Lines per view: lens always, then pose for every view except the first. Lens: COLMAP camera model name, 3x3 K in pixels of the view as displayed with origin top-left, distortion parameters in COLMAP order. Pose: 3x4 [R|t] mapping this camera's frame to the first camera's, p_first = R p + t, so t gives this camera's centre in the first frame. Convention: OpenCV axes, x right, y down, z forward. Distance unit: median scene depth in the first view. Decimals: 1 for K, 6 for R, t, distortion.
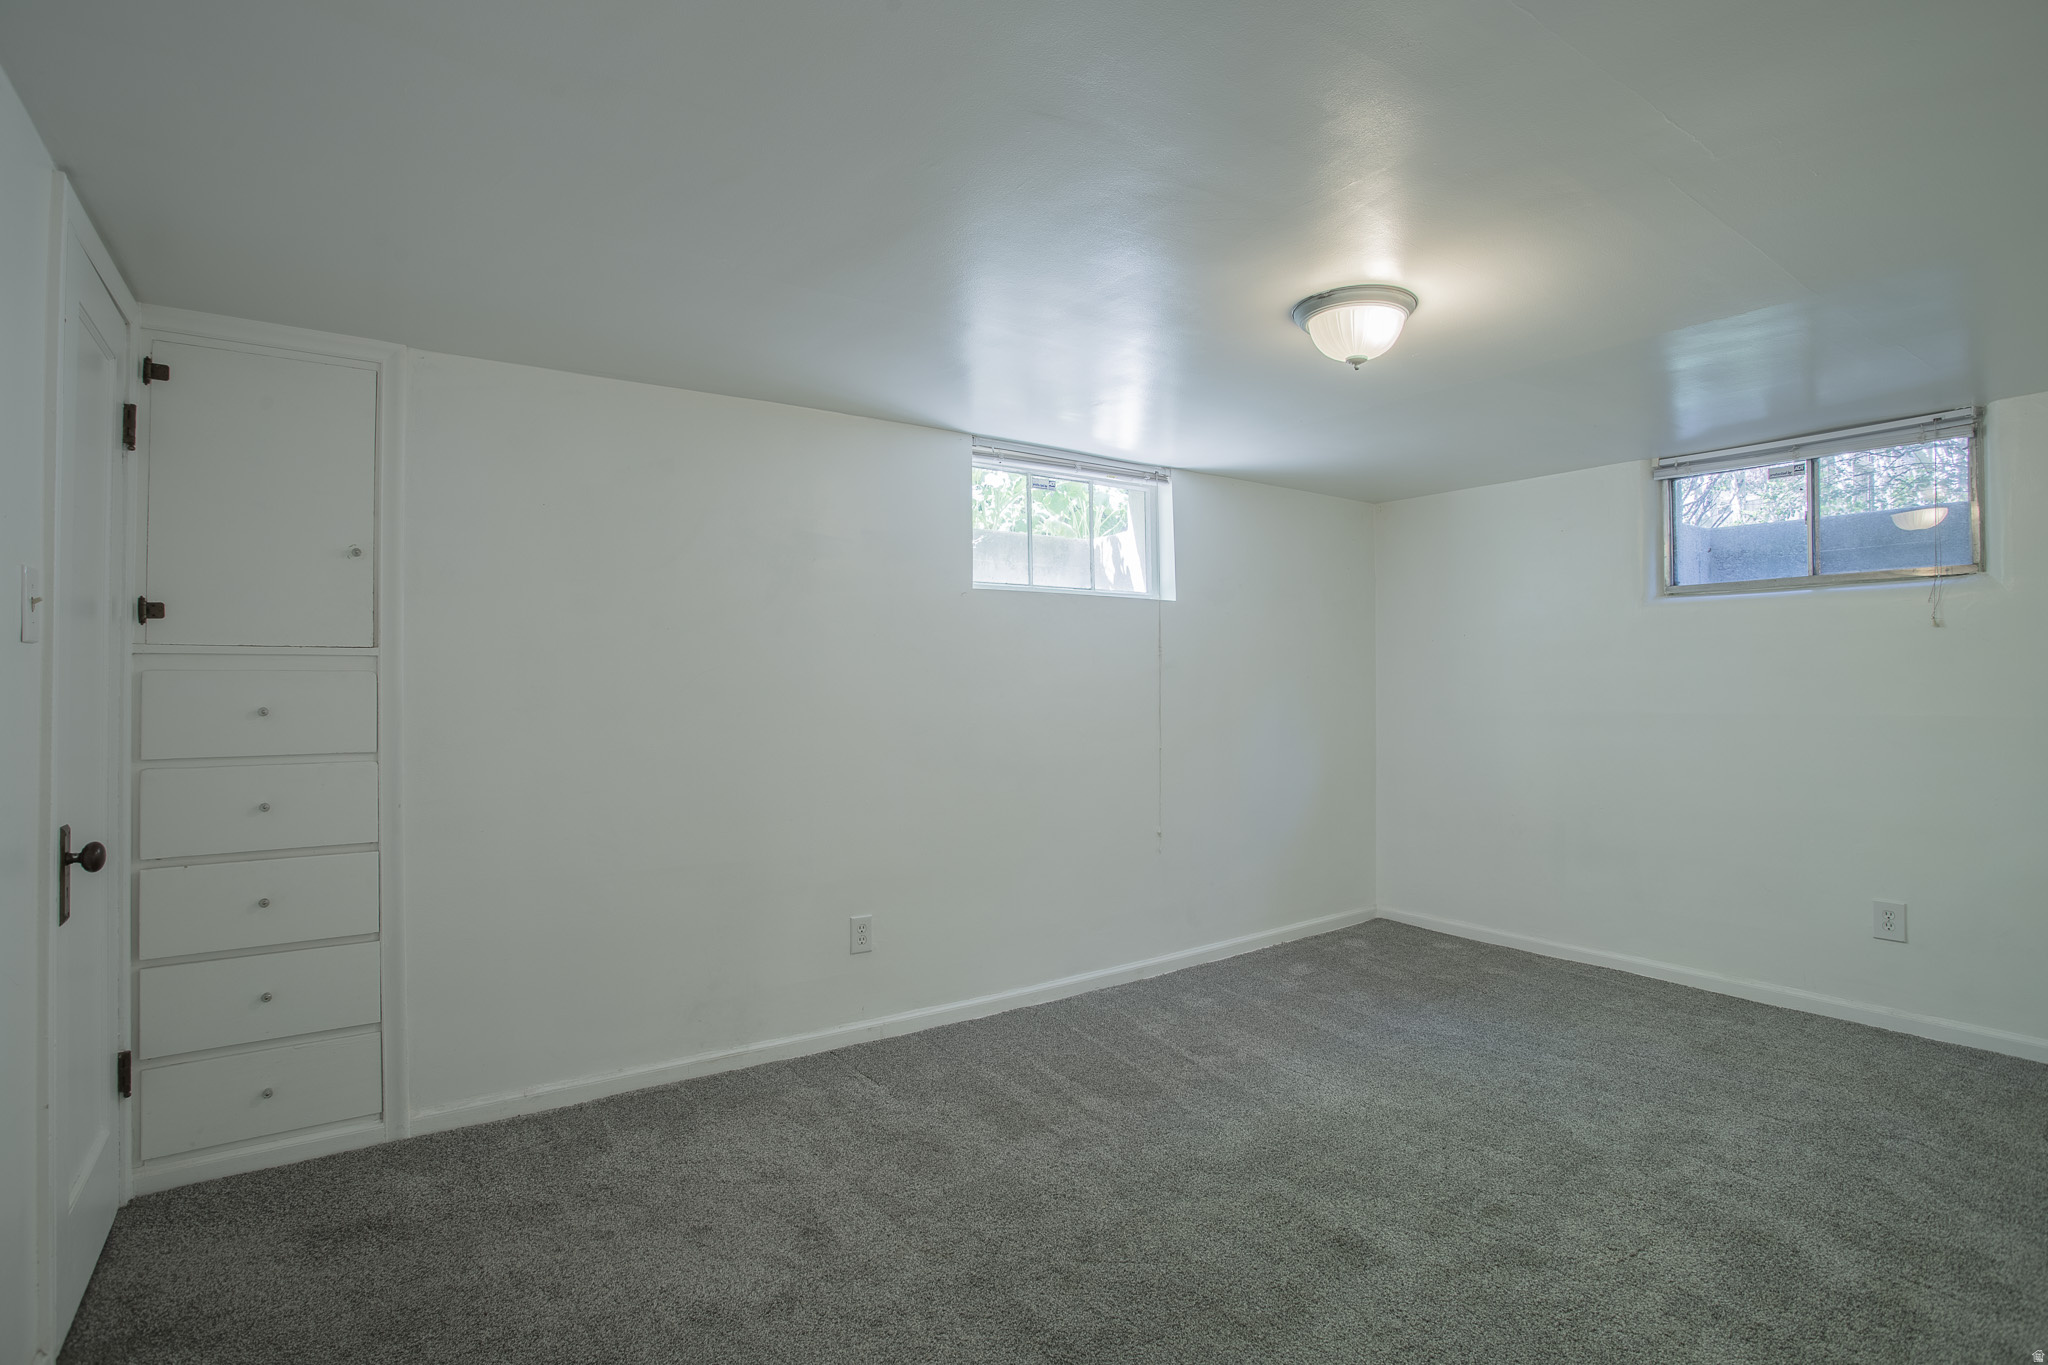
lens RADIAL K [[1002.8, 0, 1018.3], [0, 1002.8, 671.0], [0, 0, 1]] dist [-0.075442, 0.034743]
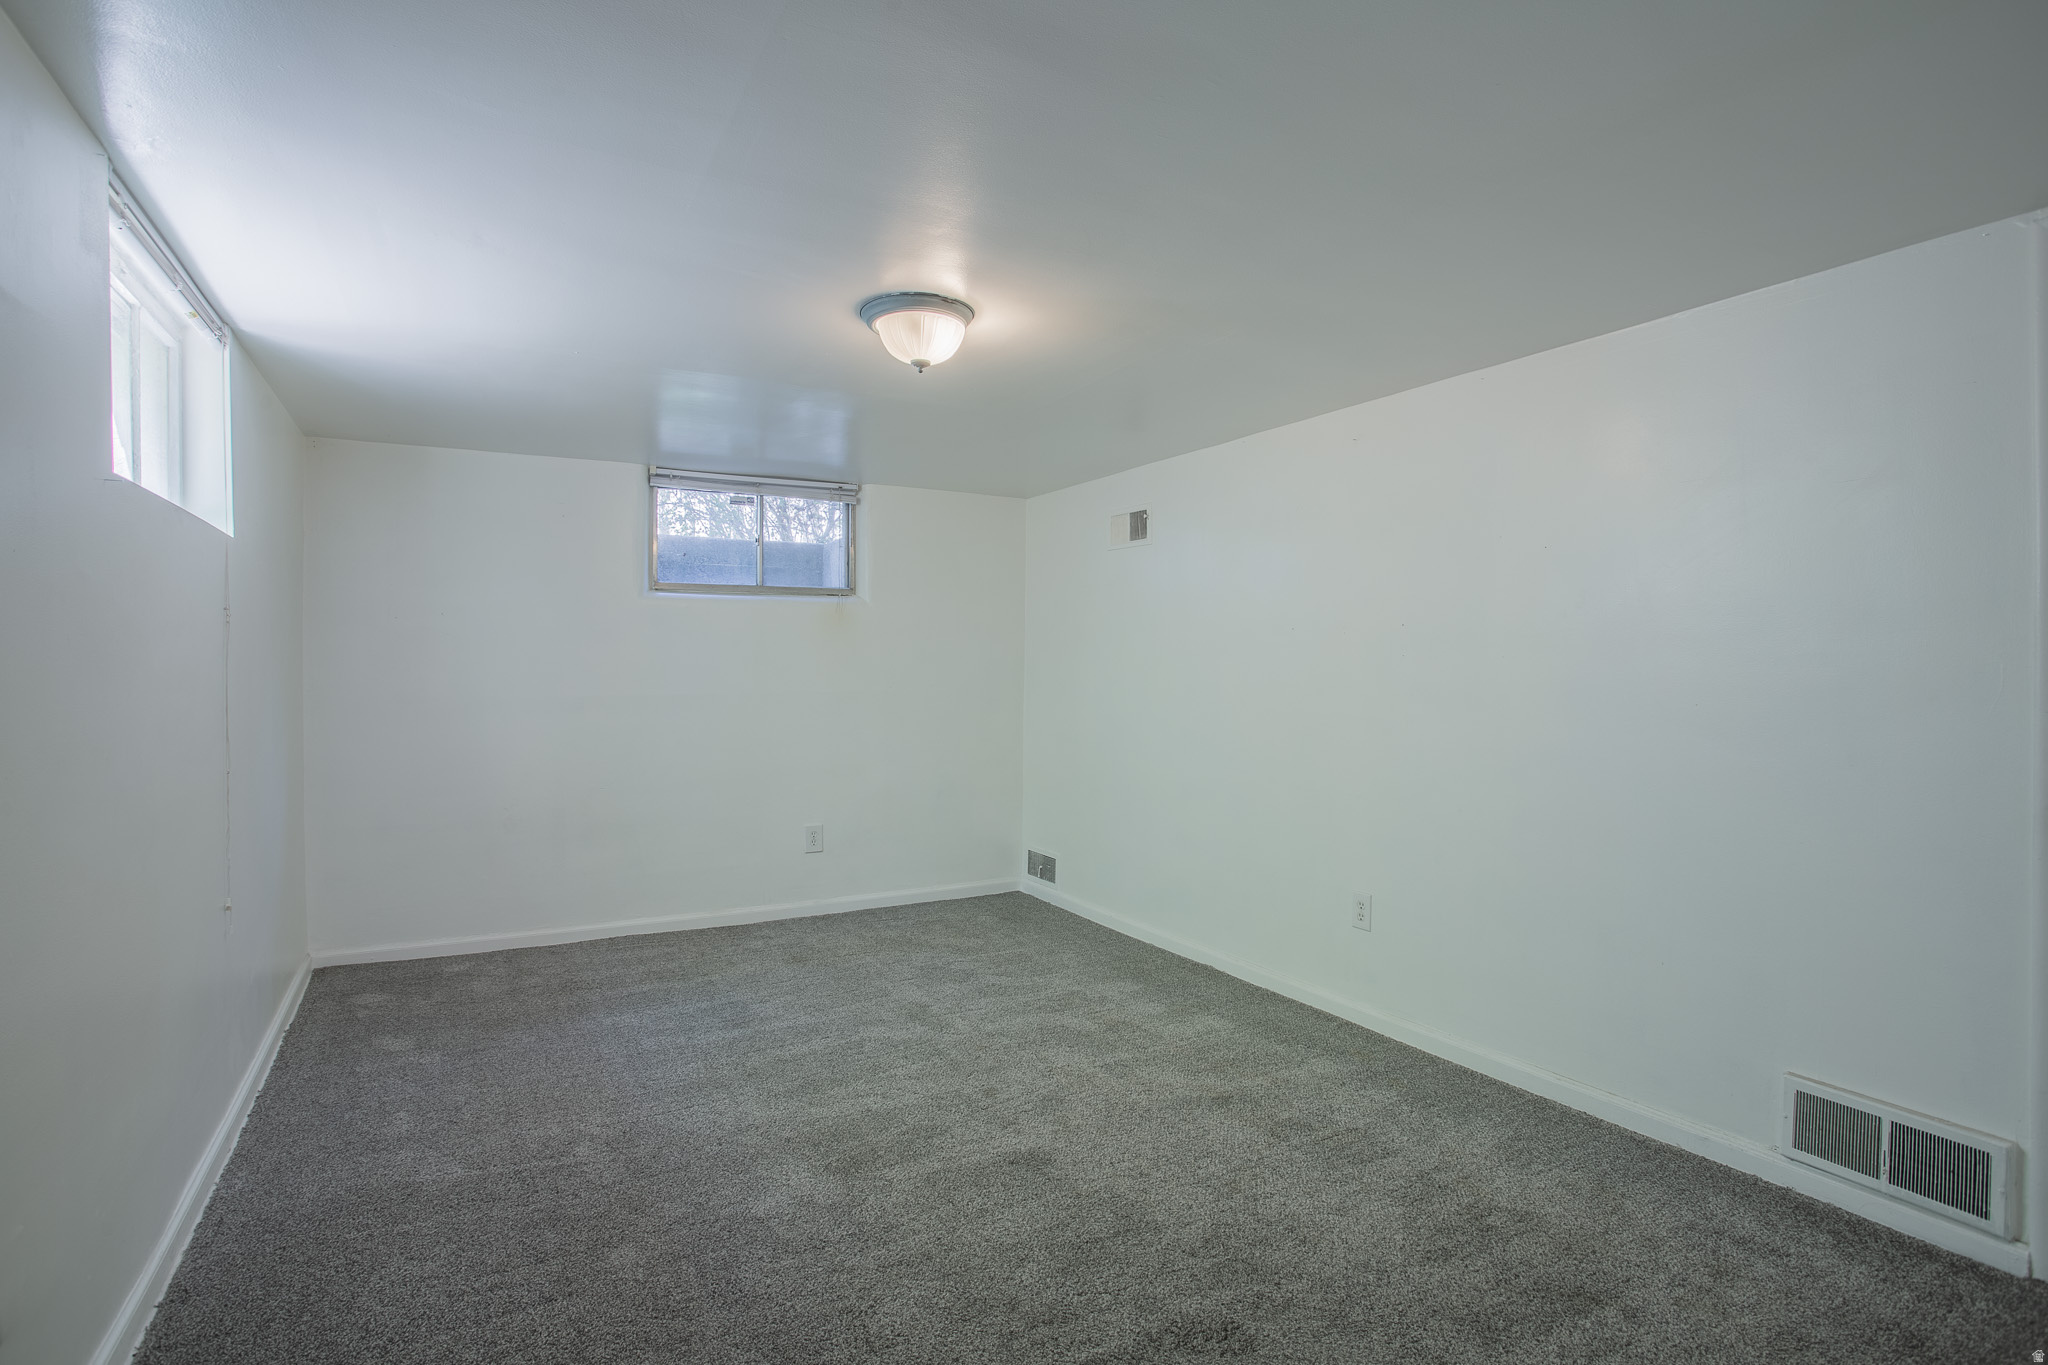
lens RADIAL K [[1002.8, 0, 1018.3], [0, 1002.8, 671.0], [0, 0, 1]] dist [-0.075442, 0.034743]
pose [[0.103609, -0.001513, 0.994617, -0.489879], [-0.013130, 0.999910, 0.002888, 0.007745], [-0.994531, -0.013358, 0.103580, 0.538761]]
